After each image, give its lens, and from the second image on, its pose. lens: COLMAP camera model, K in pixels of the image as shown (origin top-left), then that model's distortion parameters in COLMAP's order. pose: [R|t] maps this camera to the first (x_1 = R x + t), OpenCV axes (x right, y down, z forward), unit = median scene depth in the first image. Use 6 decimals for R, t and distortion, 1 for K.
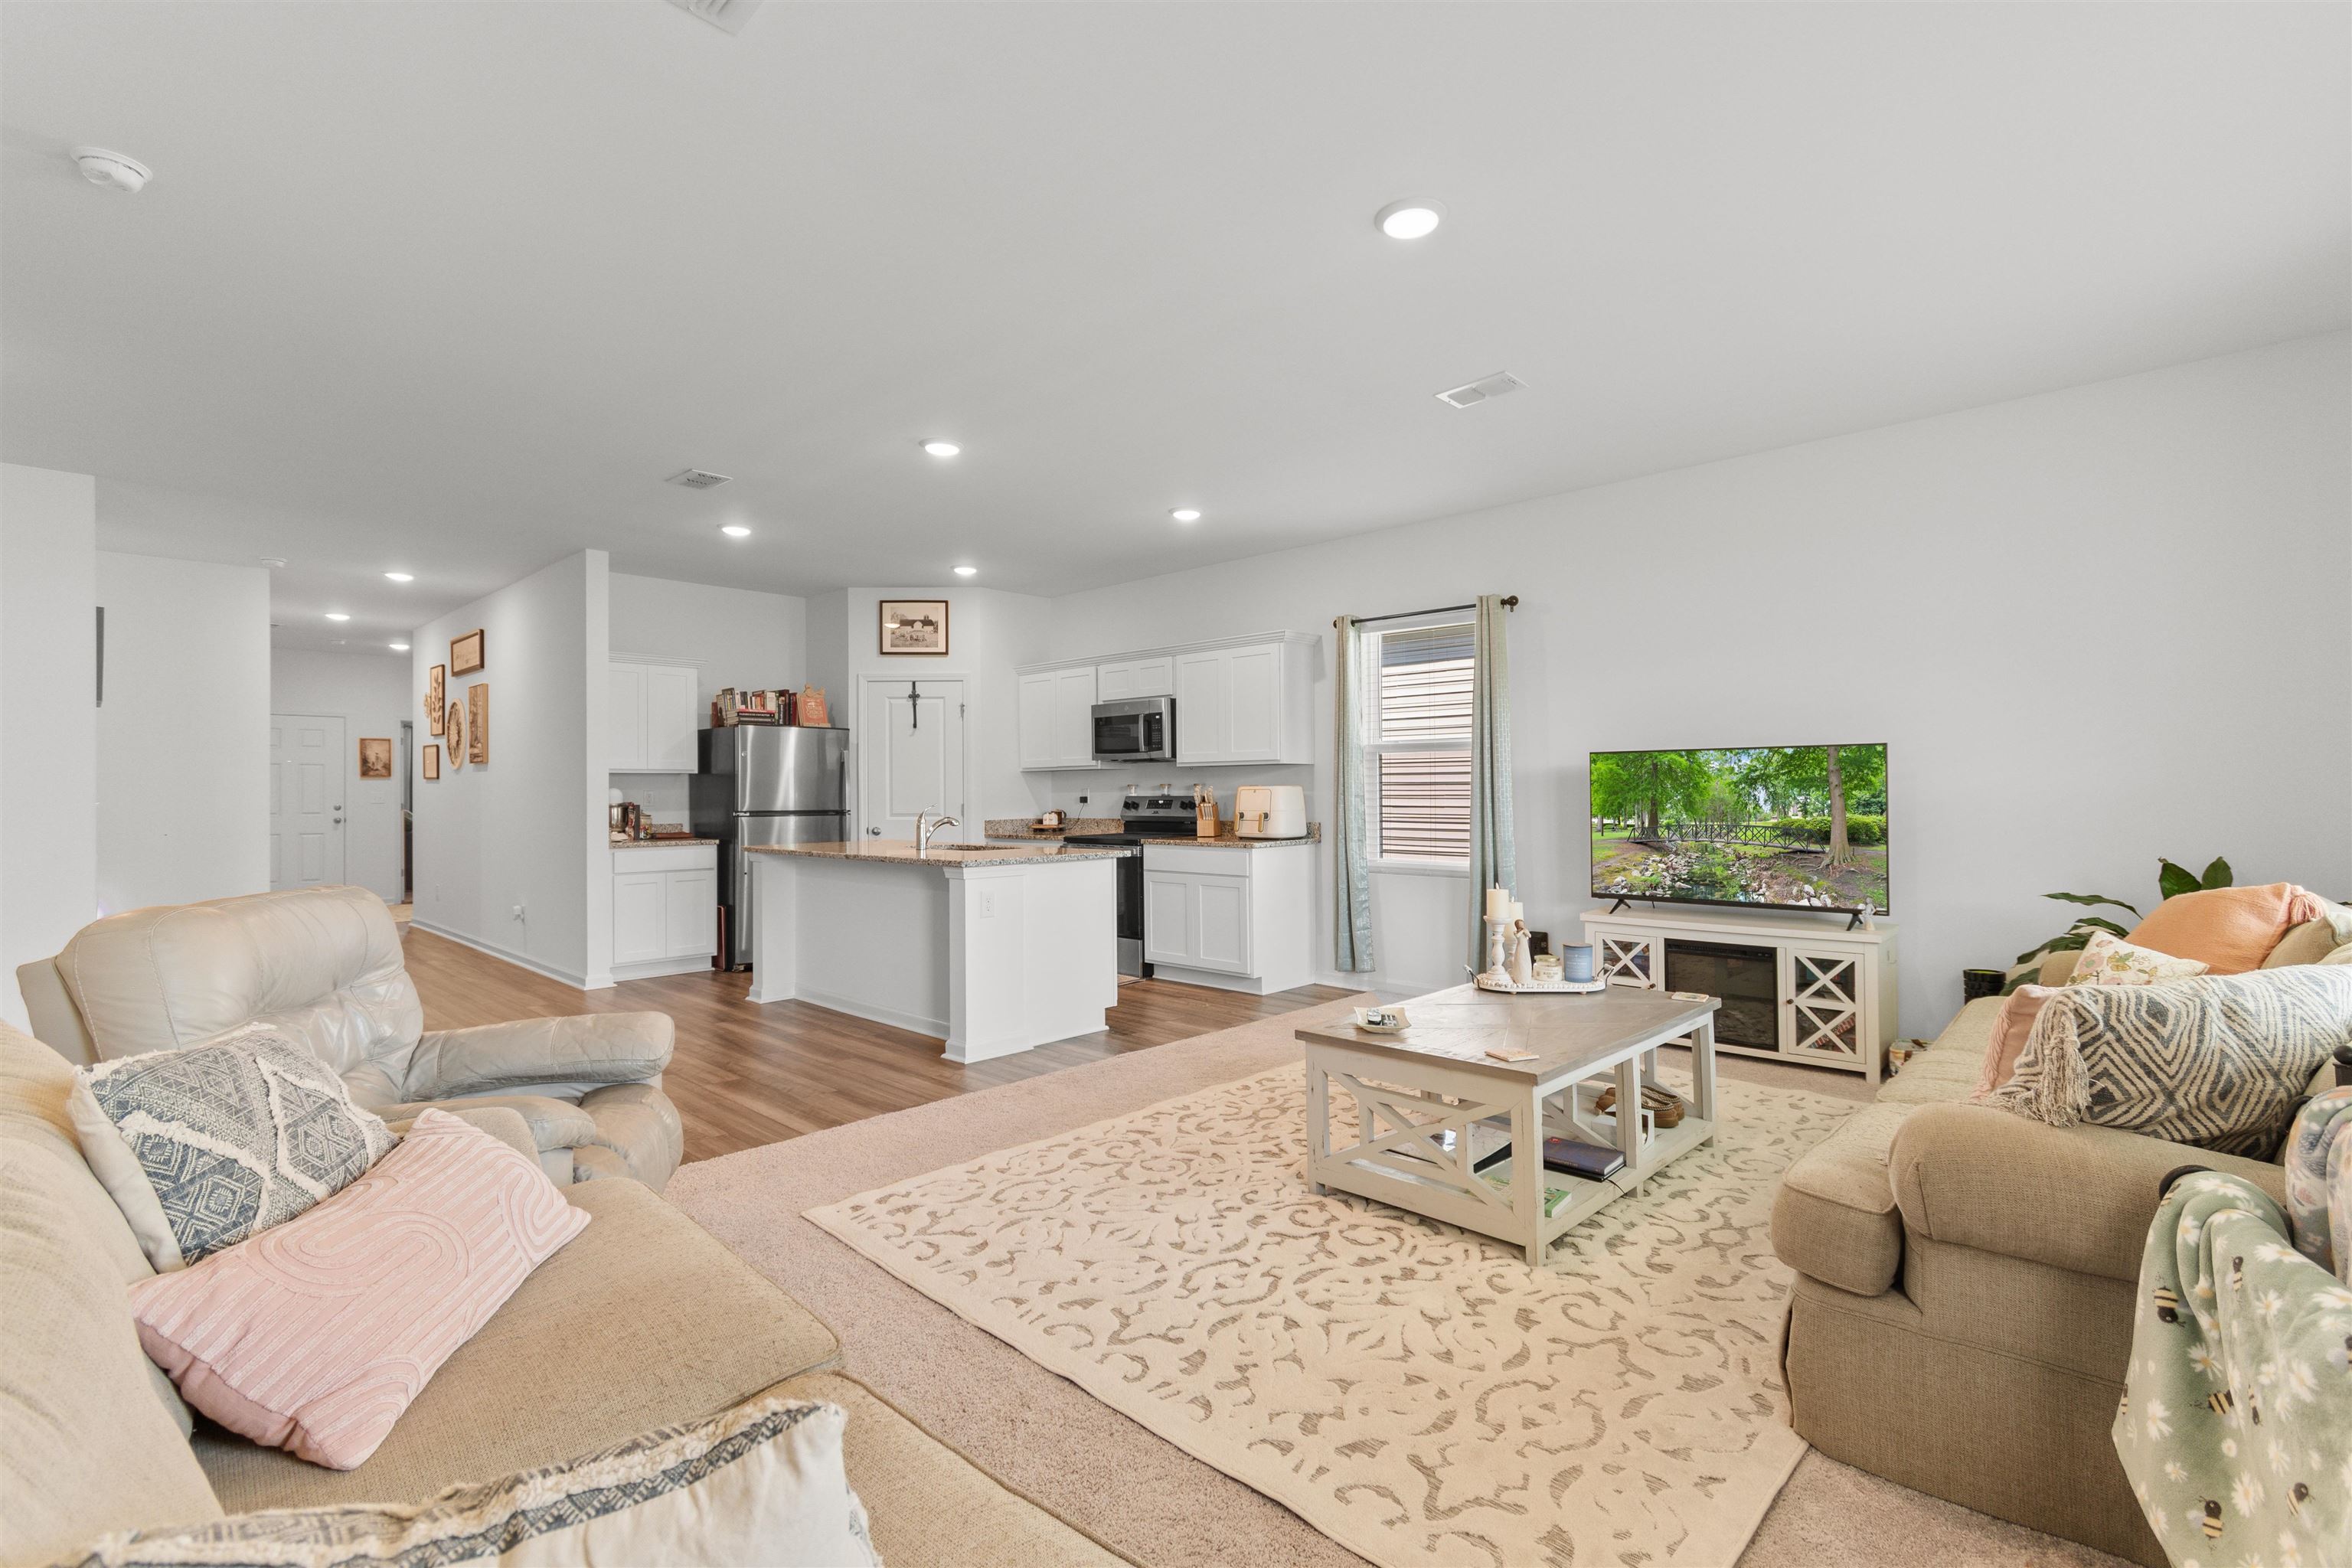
lens RADIAL K [[1063.1, 0, 1179.5], [0, 1063.1, 784.5], [0, 0, 1]] dist [0.000677, 0.000006]
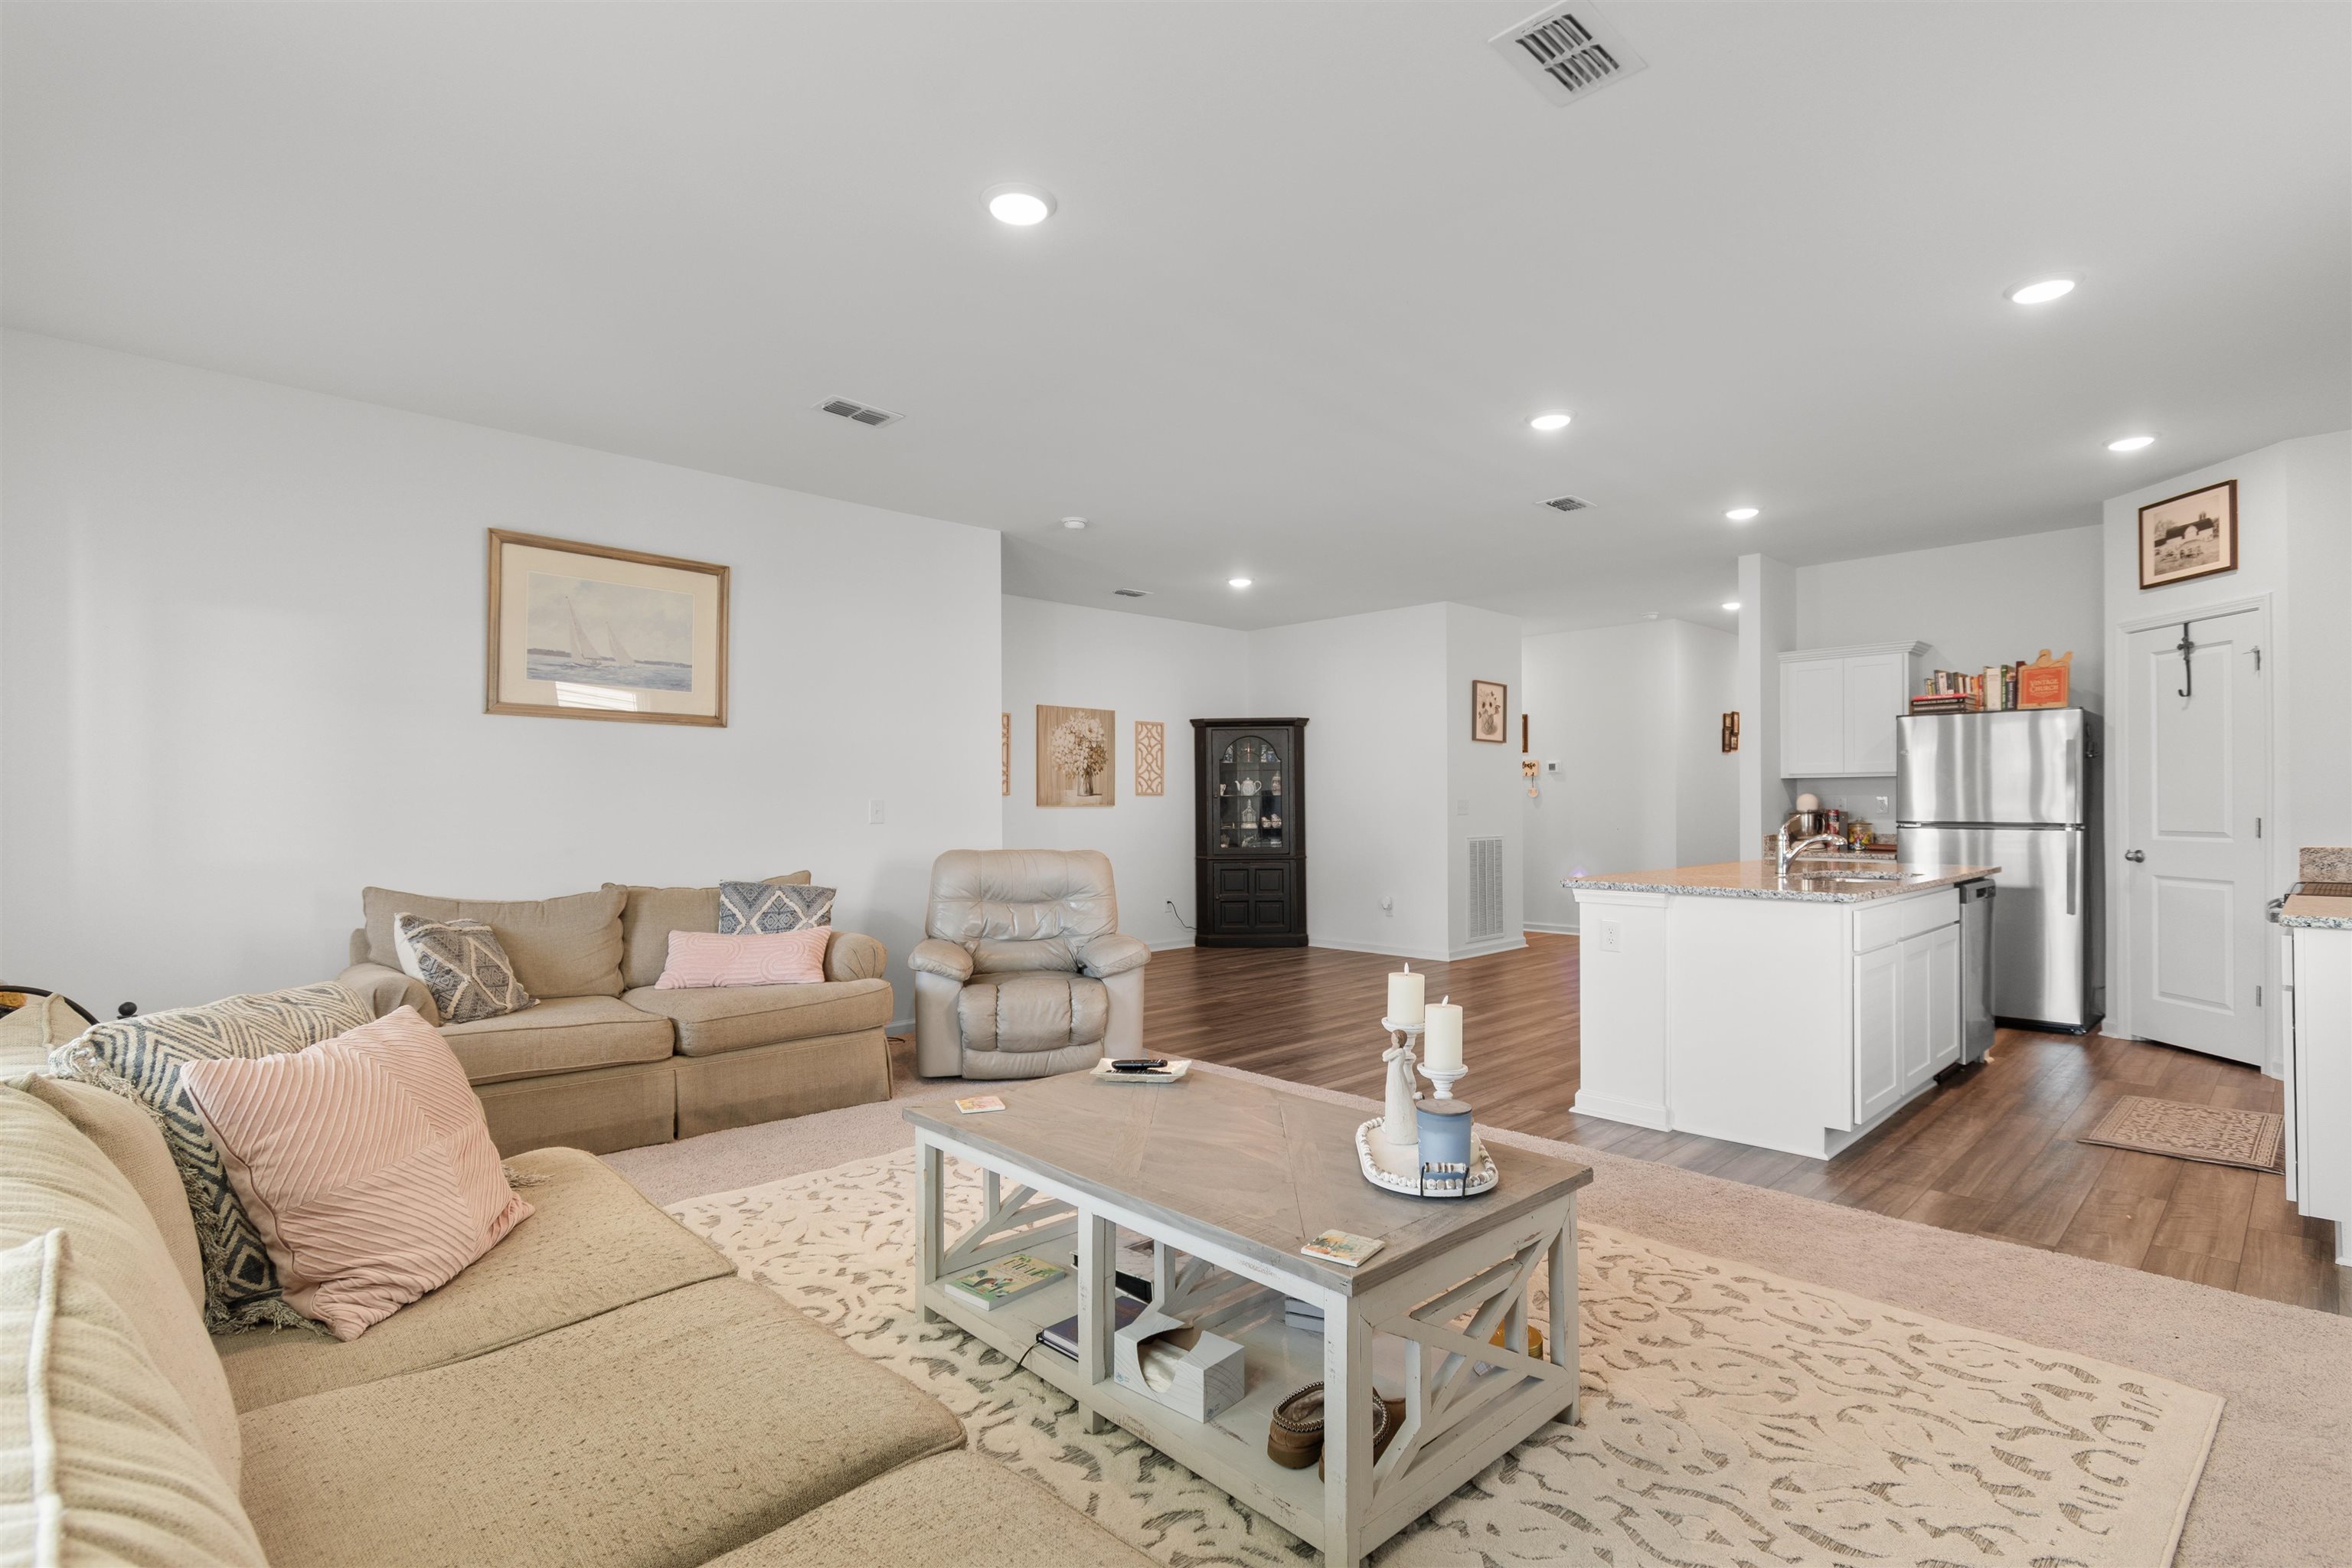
lens RADIAL K [[1129.7, 0, 1184.5], [0, 1129.7, 798.8], [0, 0, 1]] dist [0.000615, -0.001072]
pose [[-0.031482, 0.002375, -0.999502, 0.462936], [0.012188, 0.999924, 0.001992, -0.000780], [0.999430, -0.012120, -0.031508, 0.445305]]
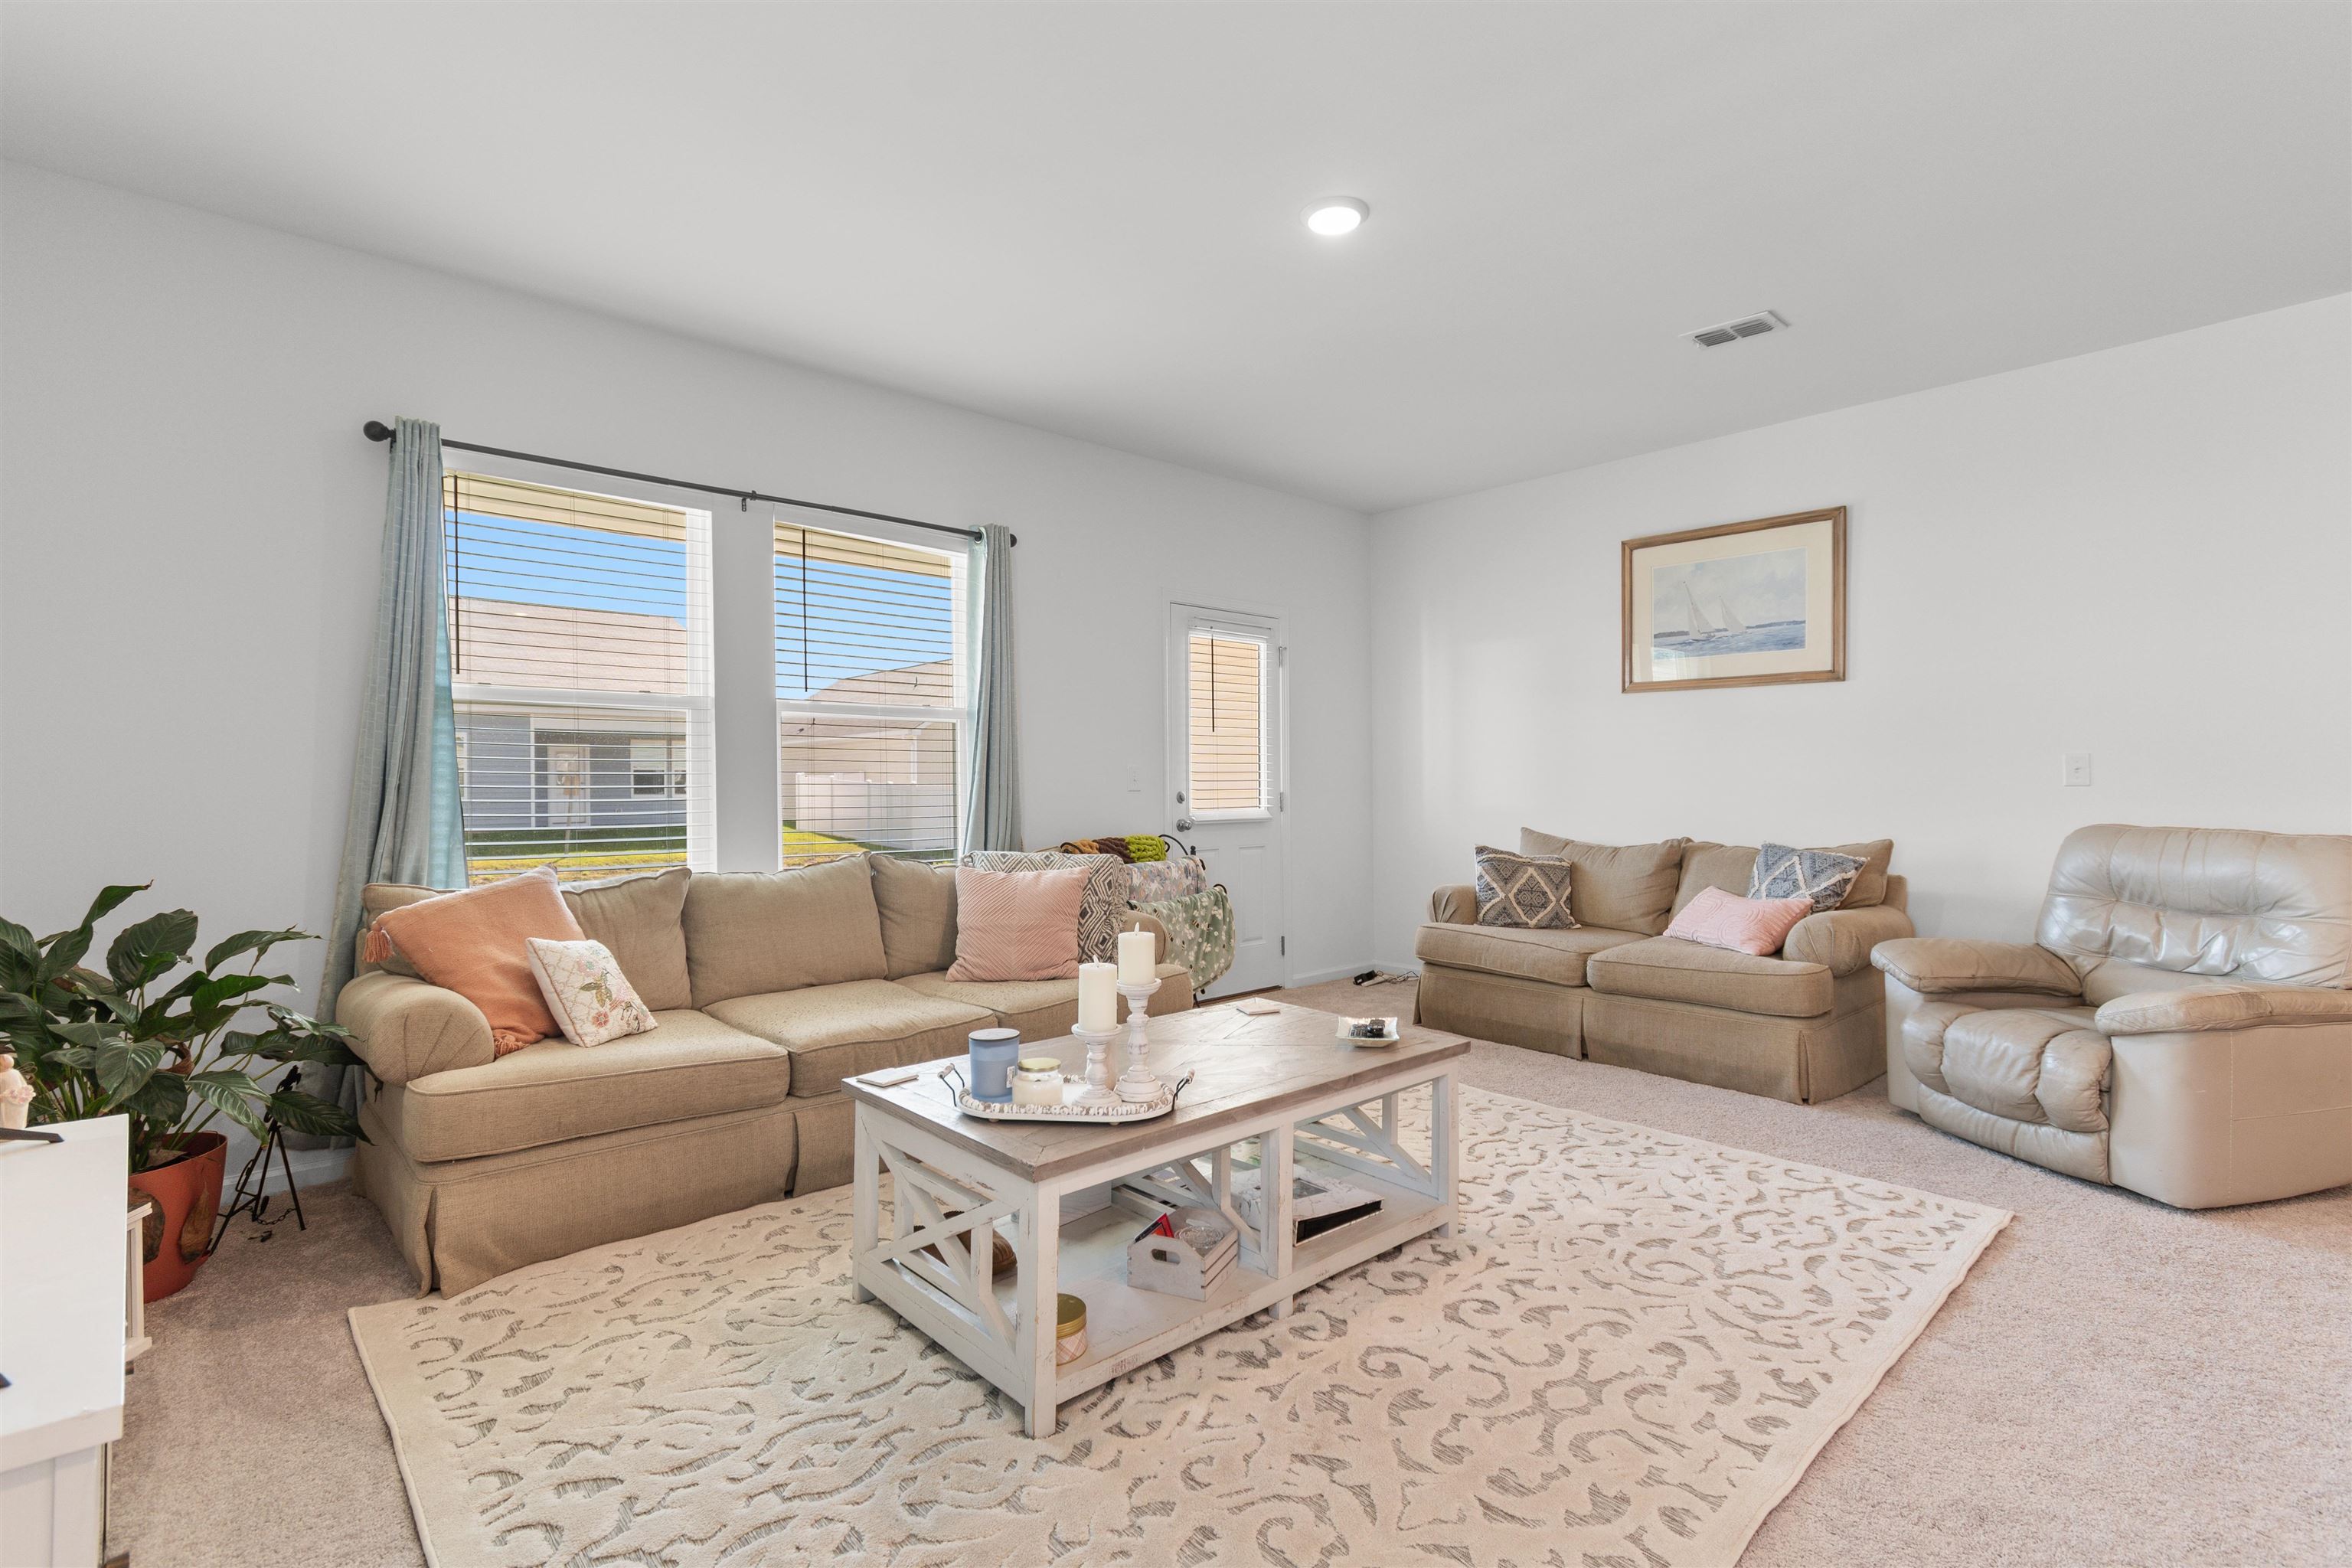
lens RADIAL K [[1096.9, 0, 1179.8], [0, 1096.9, 788.2], [0, 0, 1]] dist [-0.000457, -0.001220]
pose [[-0.998053, 0.016379, 0.060189, 0.118862], [0.016078, 0.999856, -0.005487, 0.011771], [-0.060270, -0.004508, -0.998172, 0.787678]]
